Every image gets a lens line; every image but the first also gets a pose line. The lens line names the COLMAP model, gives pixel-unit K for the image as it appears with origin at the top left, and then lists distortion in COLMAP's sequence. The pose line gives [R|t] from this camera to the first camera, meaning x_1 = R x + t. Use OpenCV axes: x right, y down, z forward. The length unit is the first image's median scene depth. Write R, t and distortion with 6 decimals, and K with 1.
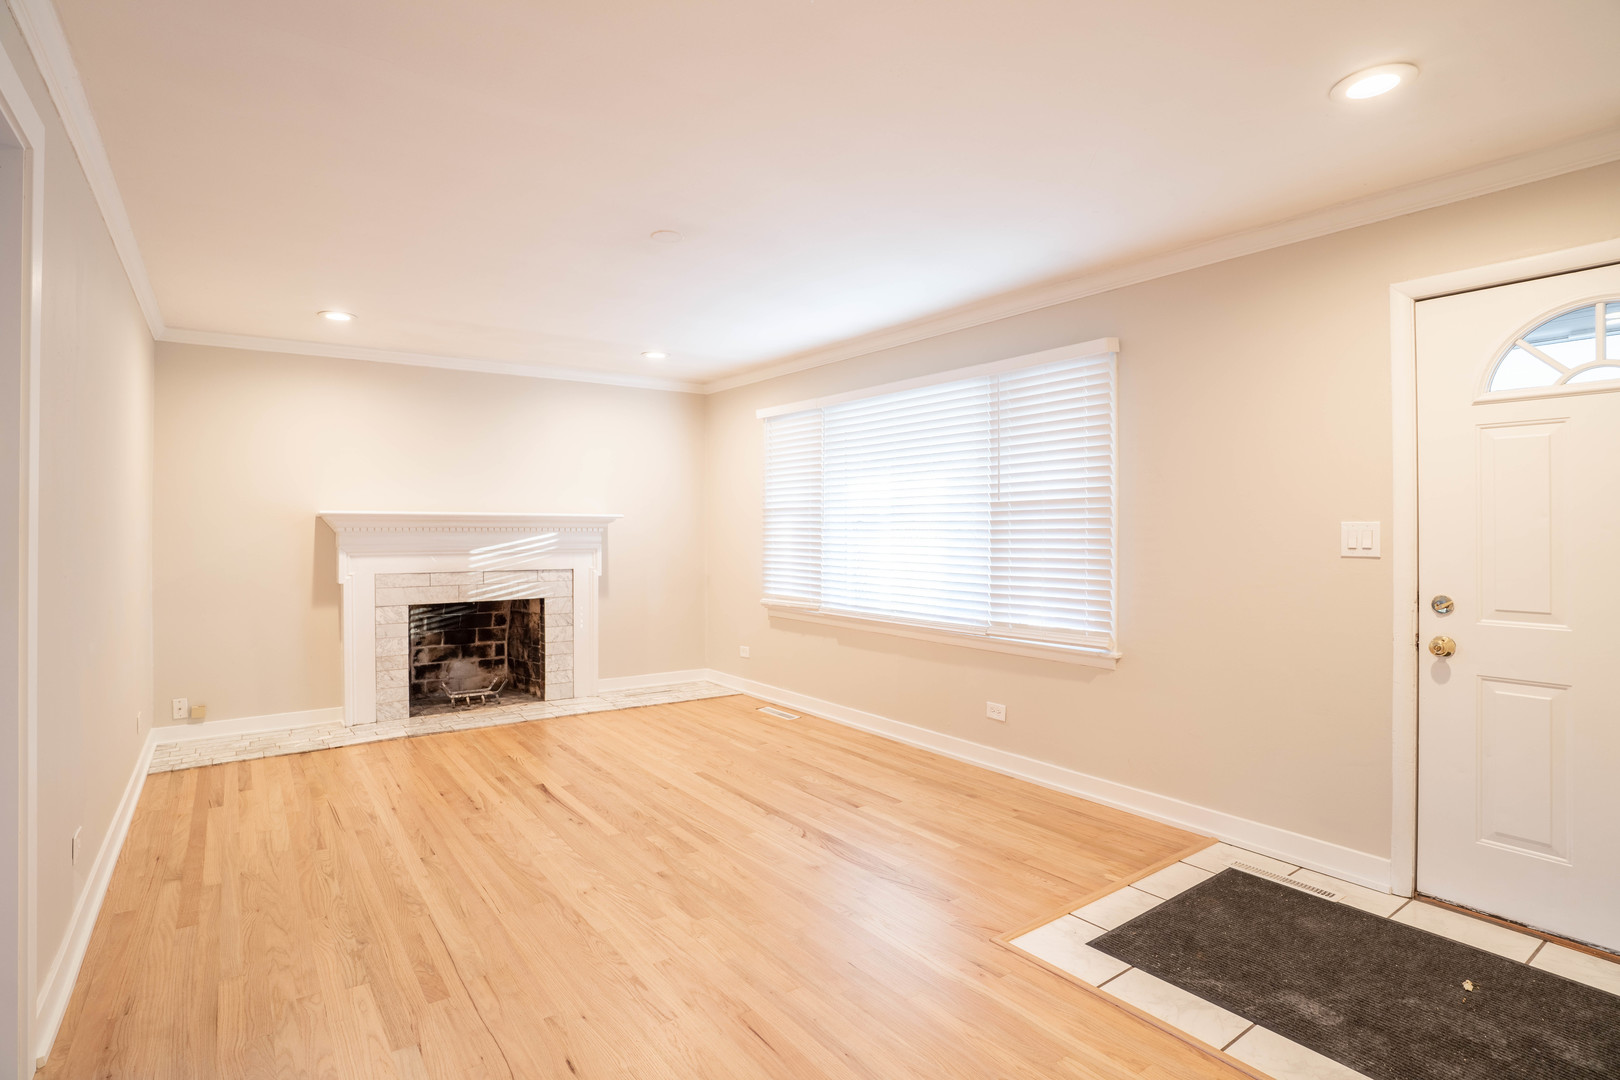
lens RADIAL K [[797.4, 0, 812.8], [0, 797.4, 524.5], [0, 0, 1]] dist [-0.070218, 0.026215]
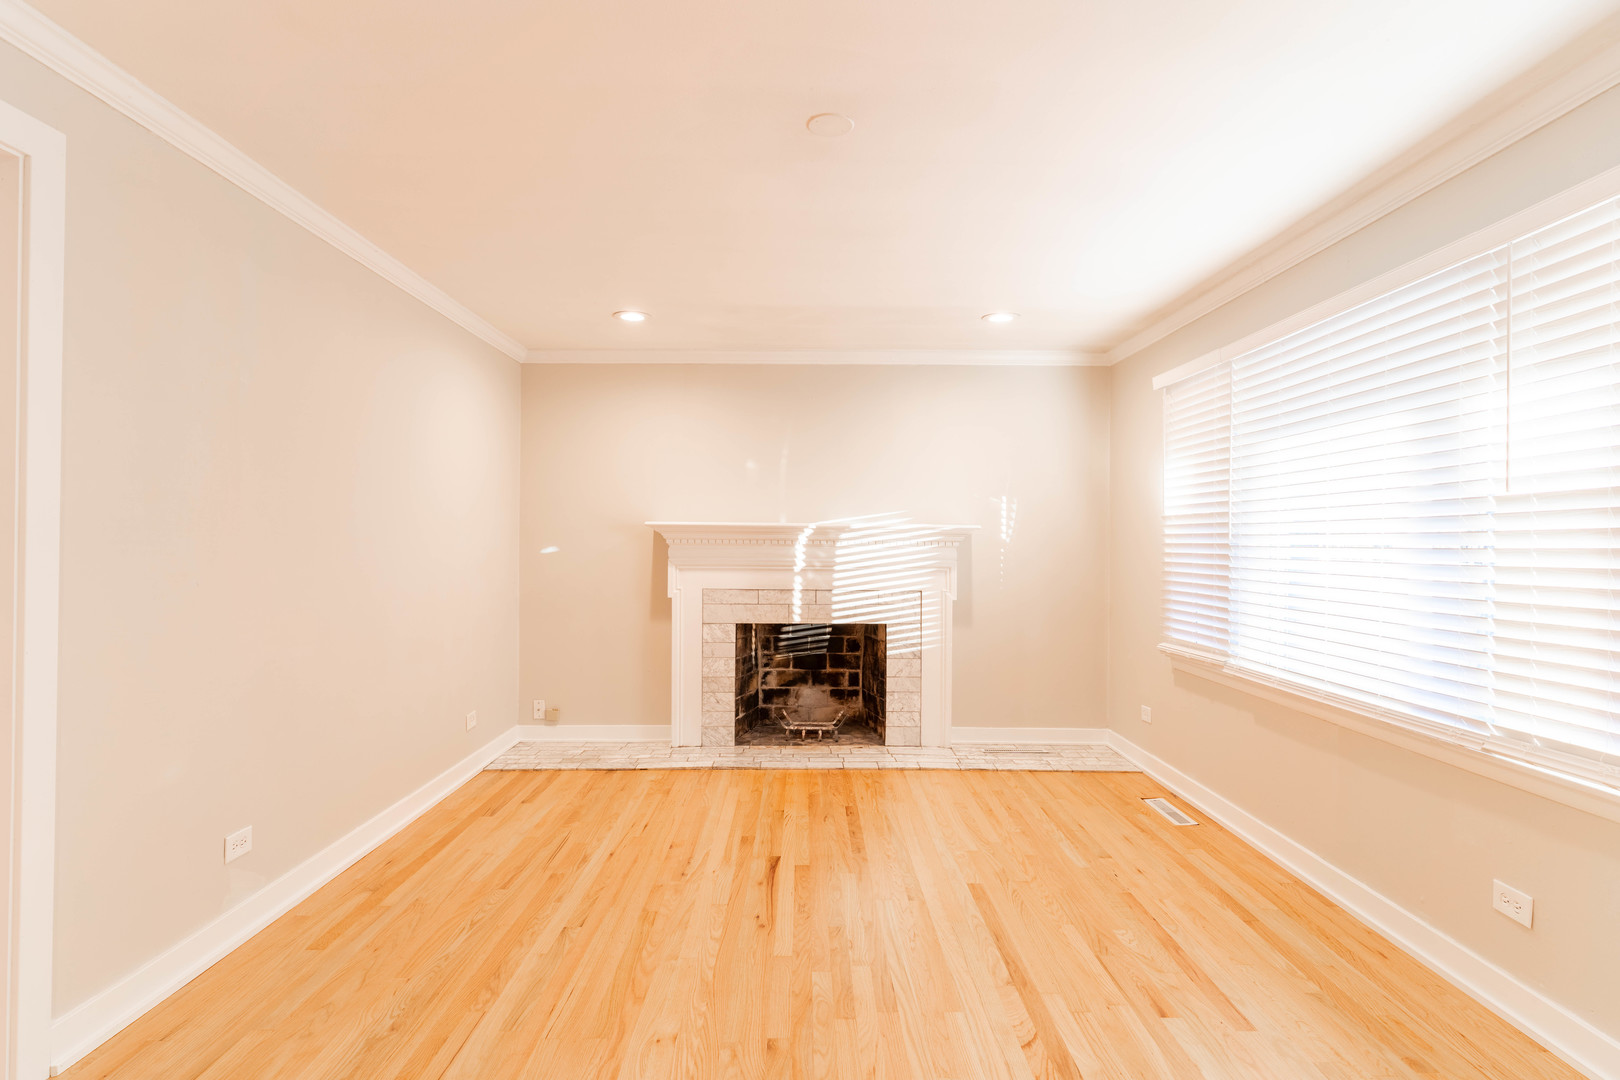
lens RADIAL K [[862.8, 0, 810.0], [0, 862.8, 540.0], [0, 0, 1]] dist [-0.002931, 0.000966]
pose [[0.812424, 0.005550, -0.583041, 0.155054], [-0.005445, 0.999983, 0.001931, 0.001949], [0.583042, 0.001606, 0.812441, 0.233122]]
